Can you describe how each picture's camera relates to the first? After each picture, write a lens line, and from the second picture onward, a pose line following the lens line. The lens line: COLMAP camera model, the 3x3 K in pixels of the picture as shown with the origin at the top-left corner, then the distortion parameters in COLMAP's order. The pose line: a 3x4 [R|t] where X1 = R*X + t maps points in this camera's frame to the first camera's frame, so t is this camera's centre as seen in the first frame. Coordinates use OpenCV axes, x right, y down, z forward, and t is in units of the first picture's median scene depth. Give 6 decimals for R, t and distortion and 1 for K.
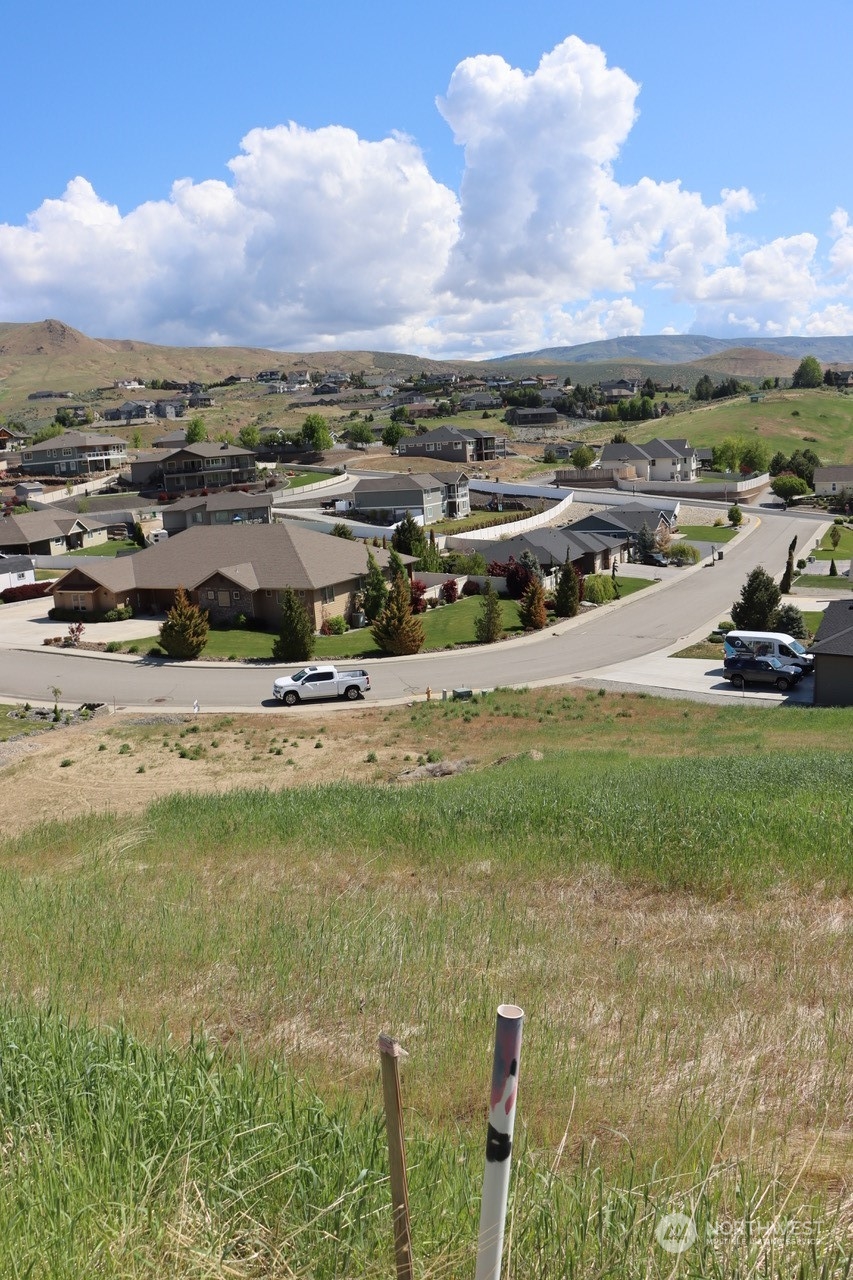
lens RADIAL K [[1057.7, 0, 421.5], [0, 1057.7, 644.9], [0, 0, 1]] dist [-0.186322, 0.158440]
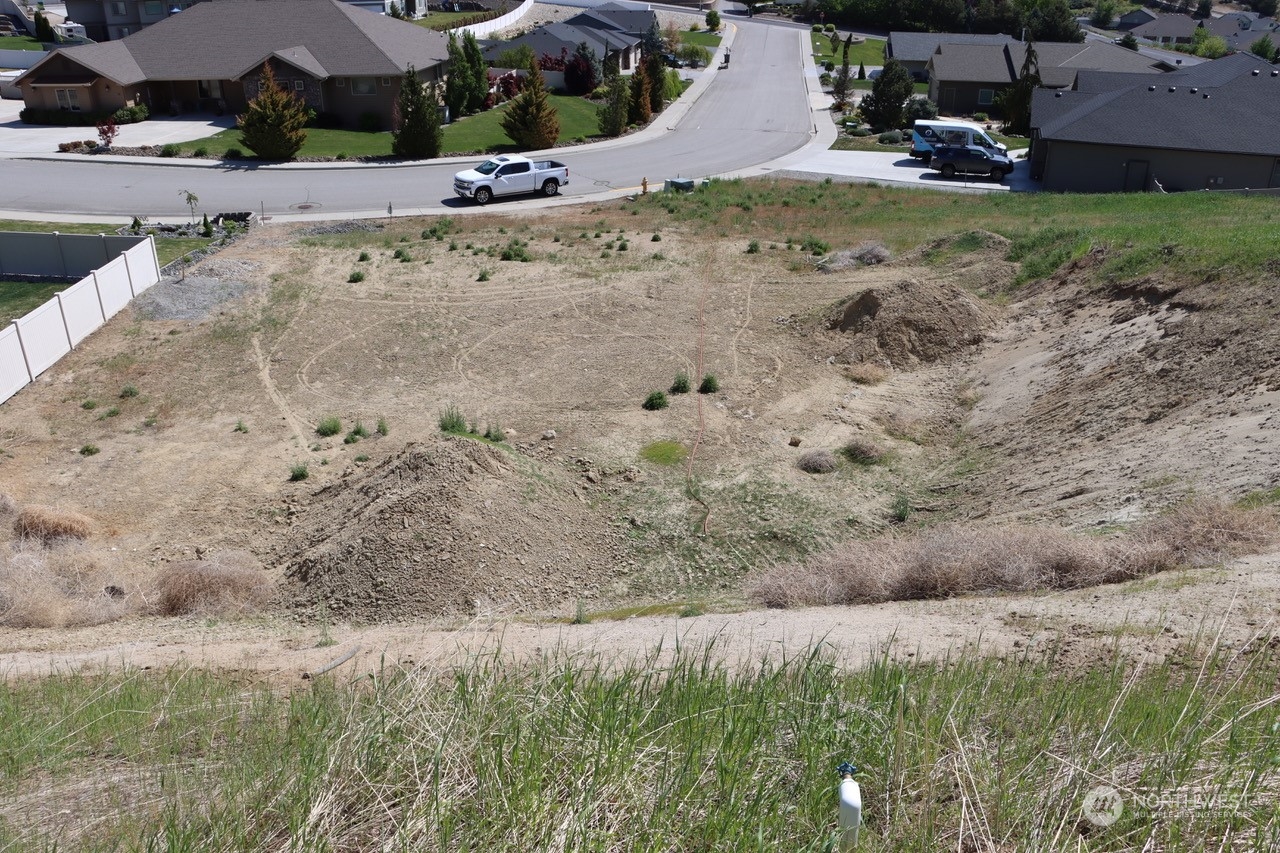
lens RADIAL K [[1057.7, 0, 647.6], [0, 1057.7, 431.0], [0, 0, 1]] dist [-0.186322, 0.158440]
pose [[0.941529, -0.094350, 0.323453, -0.196086], [0.013446, 0.969750, 0.243731, 0.022370], [-0.336664, -0.225131, 0.914316, 0.124952]]
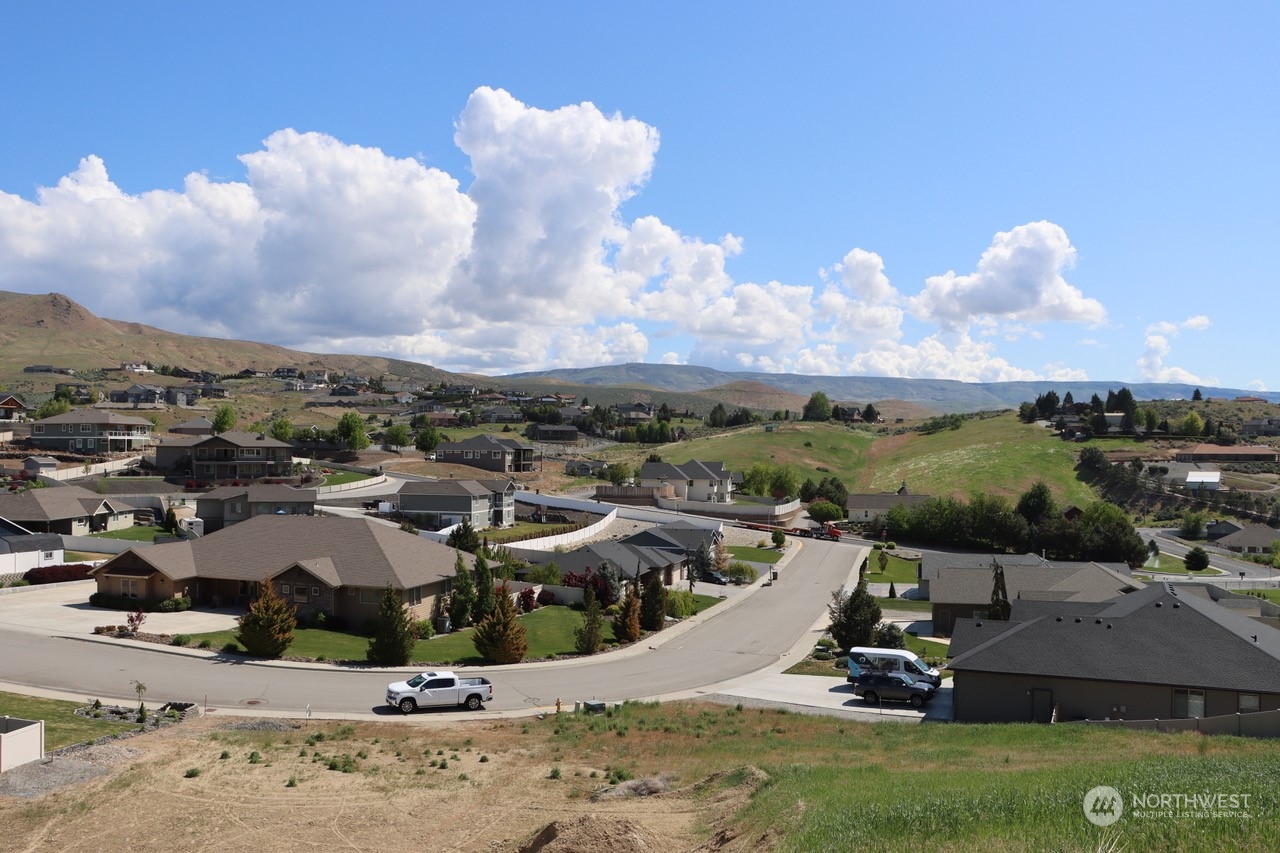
lens RADIAL K [[1057.7, 0, 647.6], [0, 1057.7, 431.0], [0, 0, 1]] dist [-0.186322, 0.158440]
pose [[0.976128, 0.073160, 0.204505, -0.084602], [-0.027190, 0.975316, -0.219132, 0.006717], [-0.215488, 0.208340, 0.954023, 0.039183]]
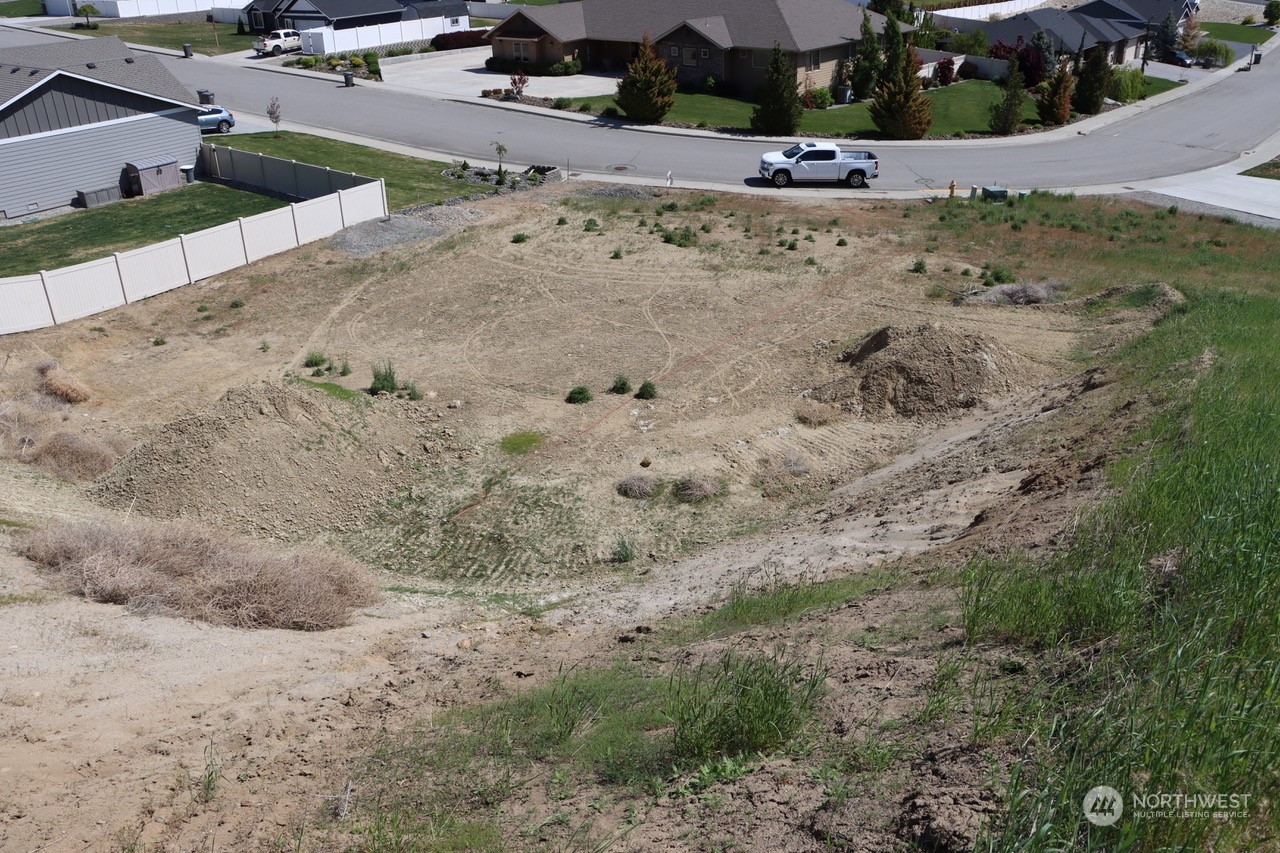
lens RADIAL K [[1057.7, 0, 647.6], [0, 1057.7, 431.0], [0, 0, 1]] dist [-0.186322, 0.158440]
pose [[0.980664, 0.118695, -0.155595, -0.053049], [-0.070739, 0.956308, 0.283675, 0.010818], [0.182468, -0.267183, 0.946213, 0.112788]]
